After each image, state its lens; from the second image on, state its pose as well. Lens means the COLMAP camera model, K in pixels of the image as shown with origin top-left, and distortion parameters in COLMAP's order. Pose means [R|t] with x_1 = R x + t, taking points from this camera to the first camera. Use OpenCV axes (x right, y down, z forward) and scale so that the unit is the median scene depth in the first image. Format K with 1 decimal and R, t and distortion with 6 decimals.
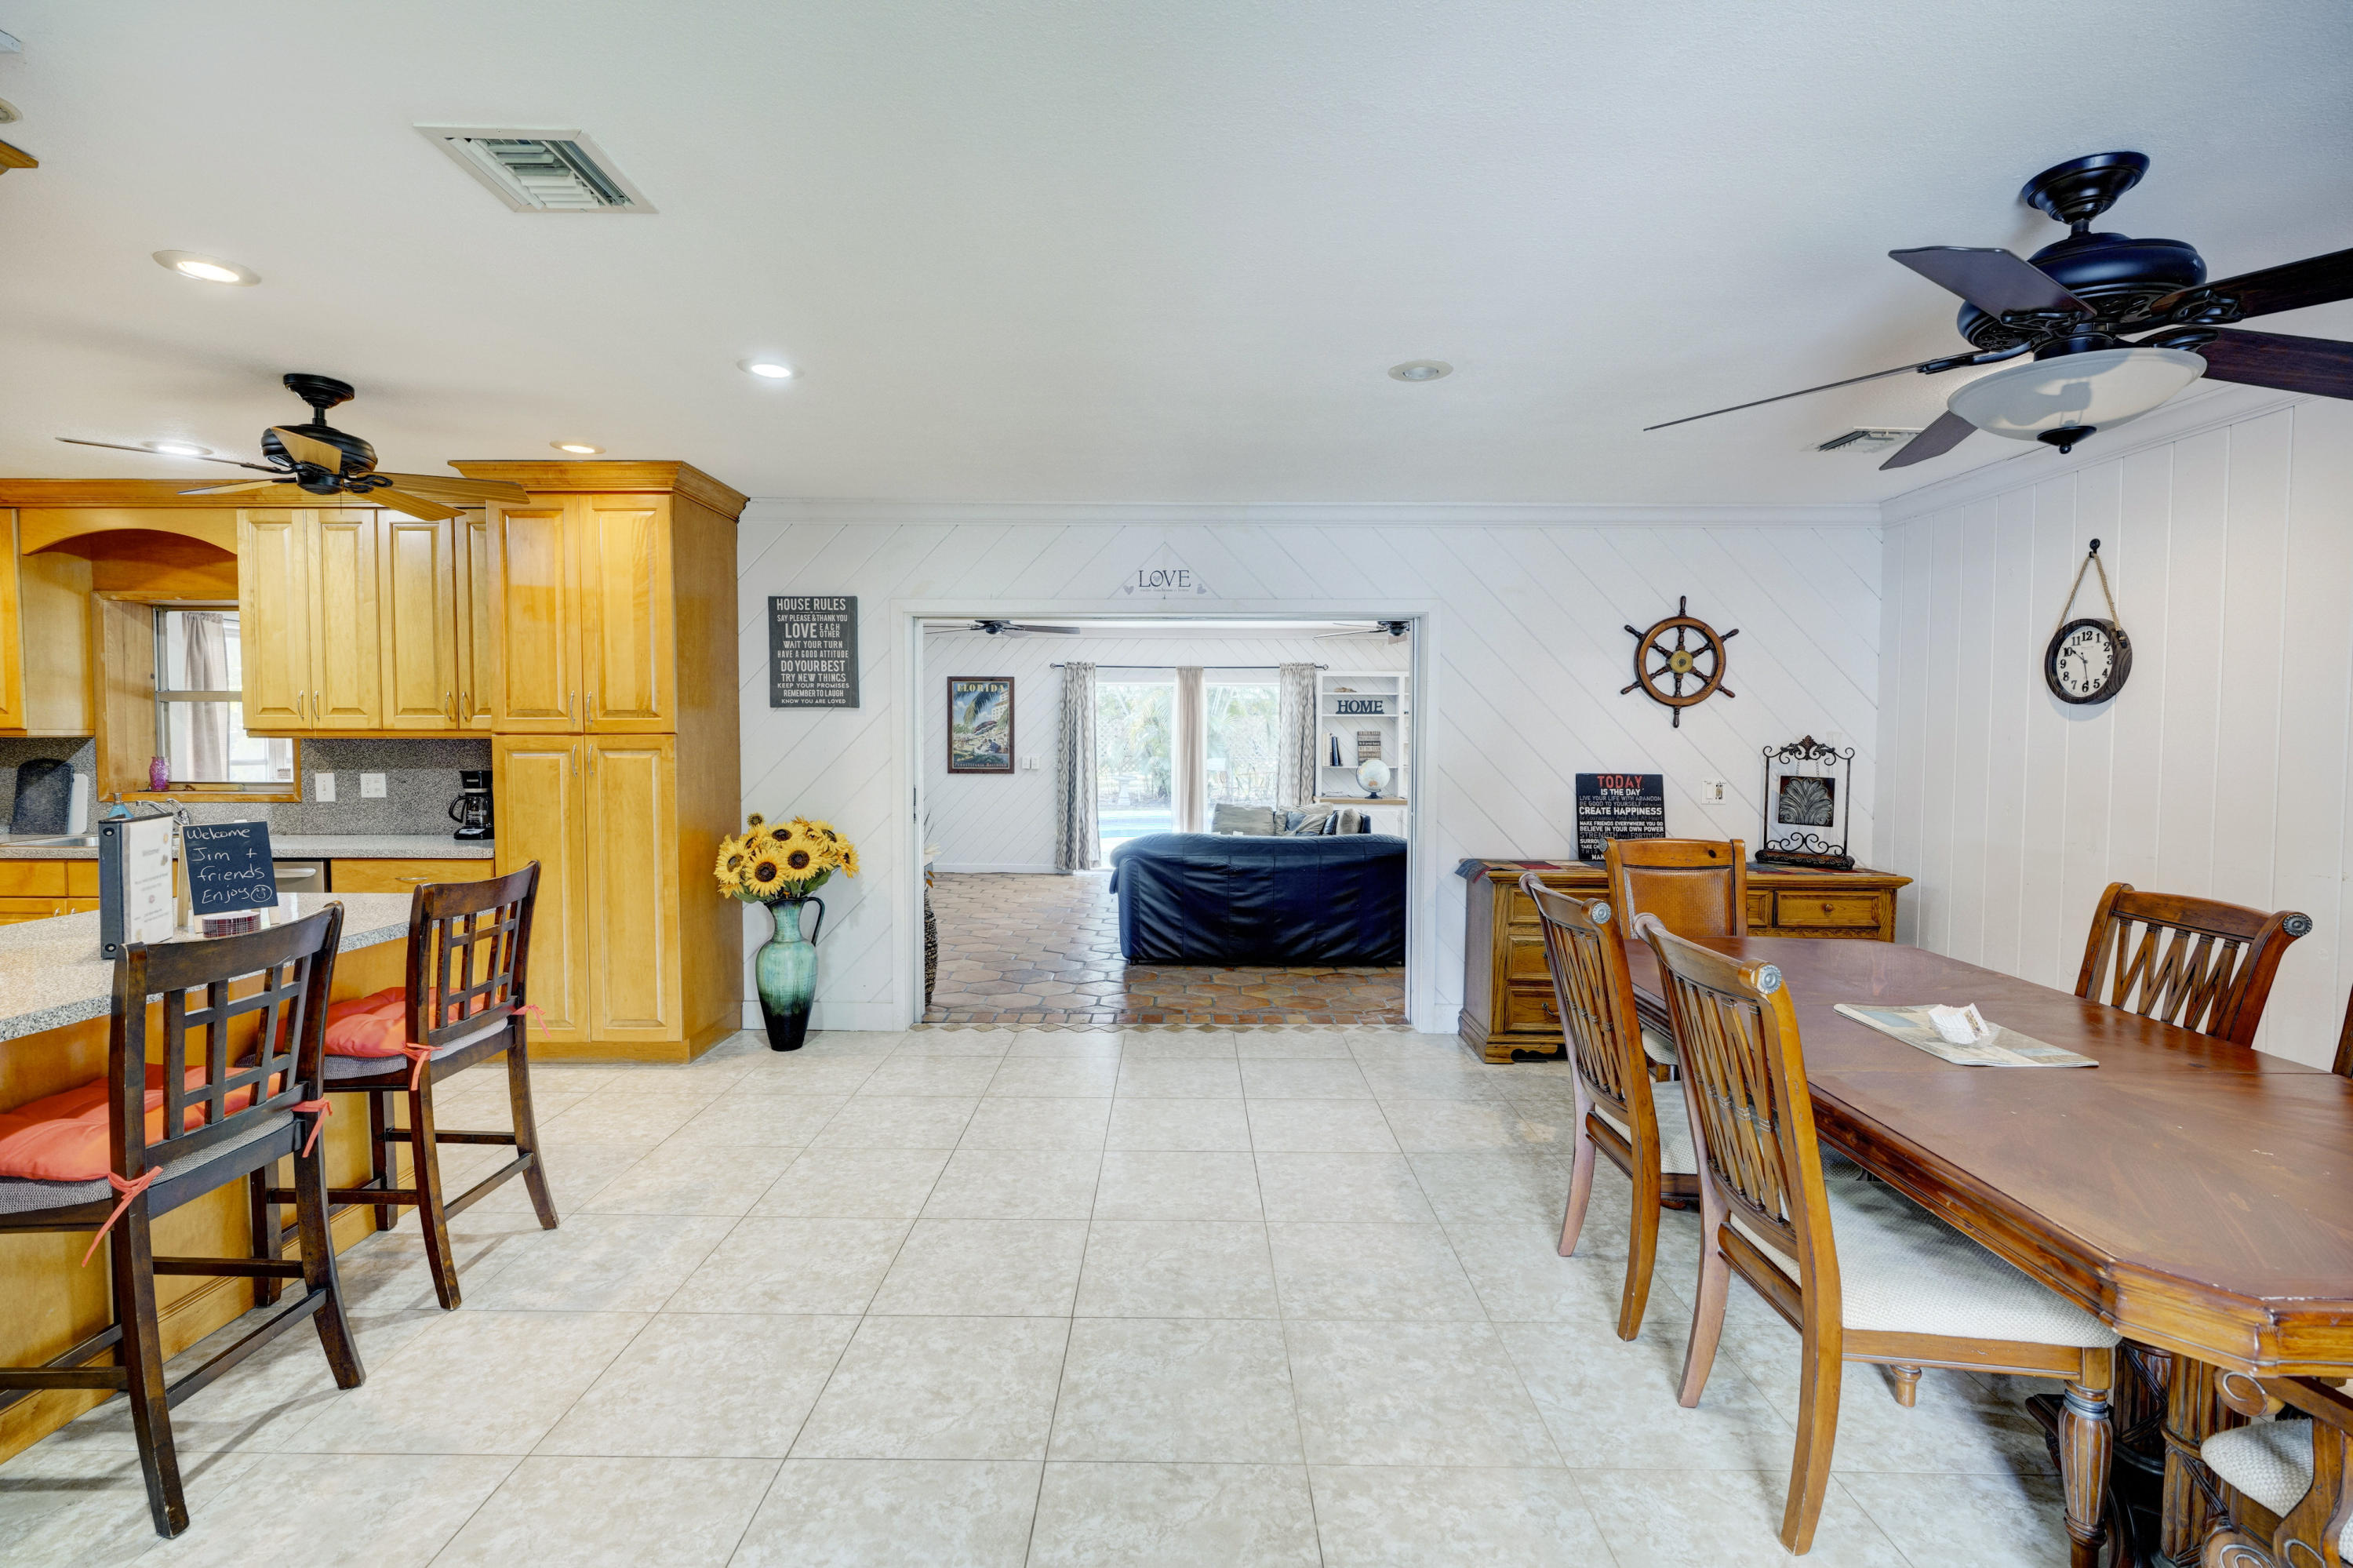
lens RADIAL K [[1048.1, 0, 1173.7], [0, 1048.1, 777.6], [0, 0, 1]] dist [-0.011015, 0.005029]
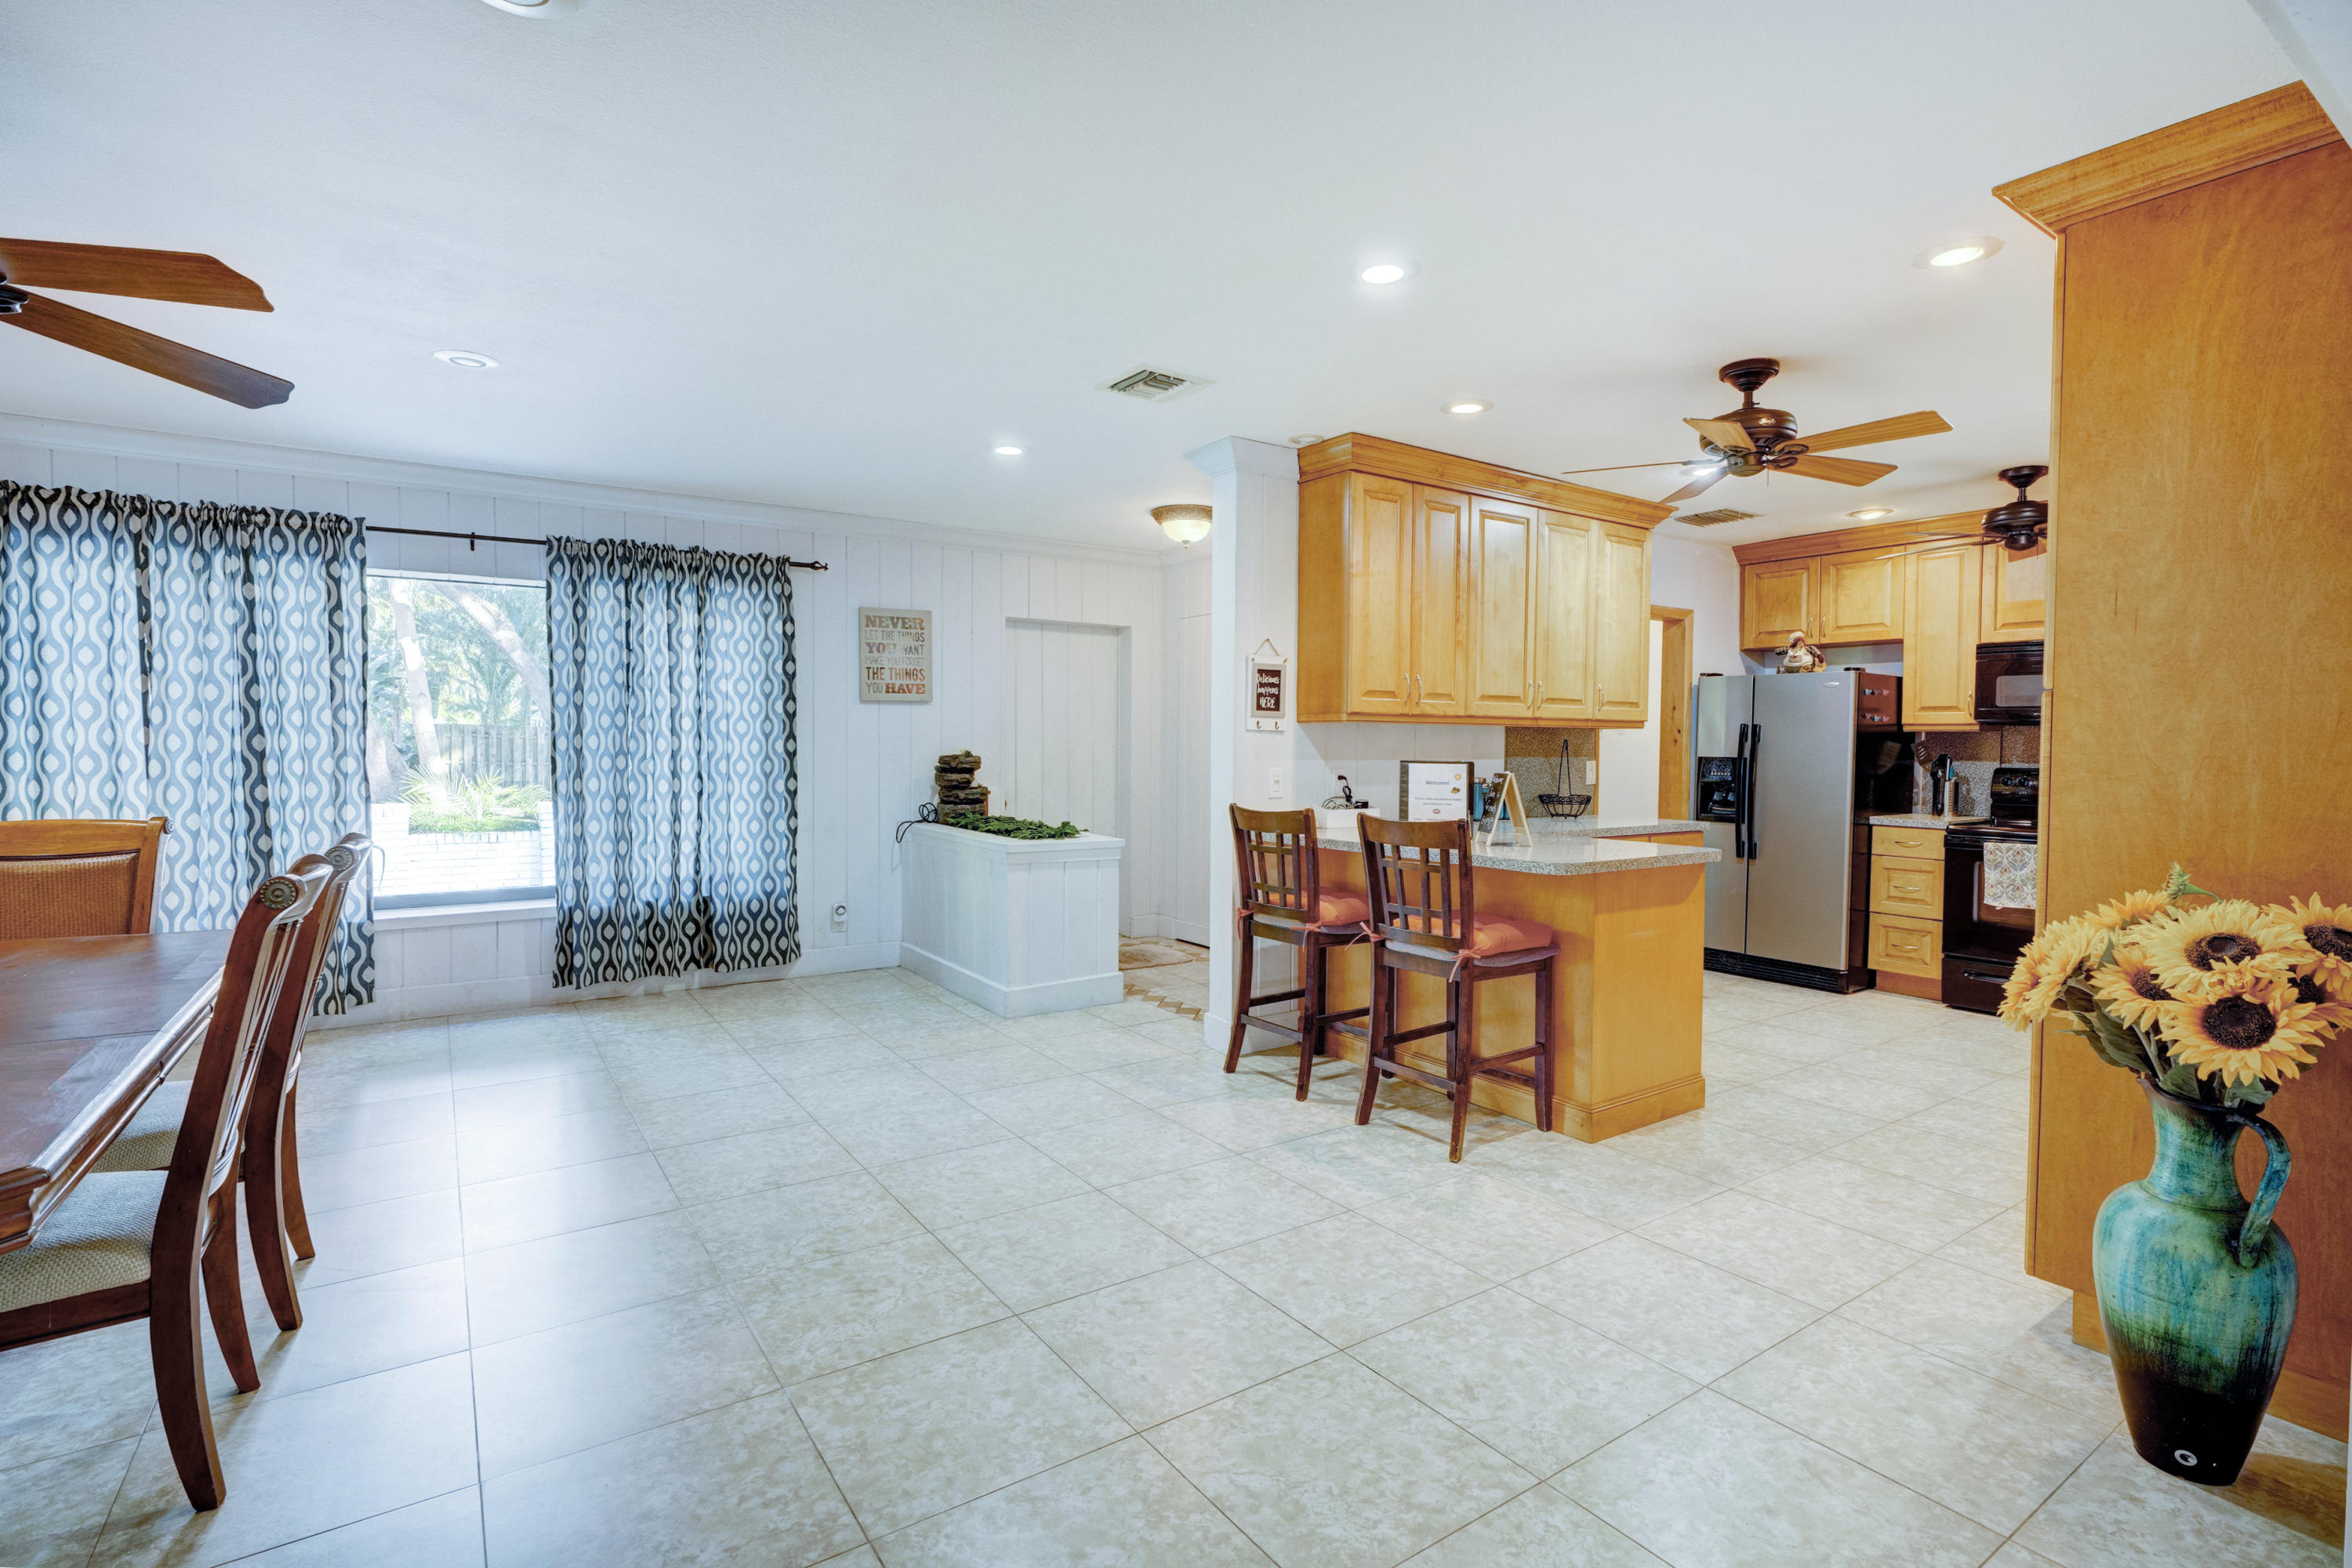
lens RADIAL K [[1100.6, 0, 1176.5], [0, 1100.6, 777.1], [0, 0, 1]] dist [-0.014680, 0.007078]
pose [[-0.820190, 0.005544, -0.572065, 0.177336], [-0.034798, 0.997618, 0.059559, -0.014194], [0.571032, 0.068756, -0.818043, 1.066392]]
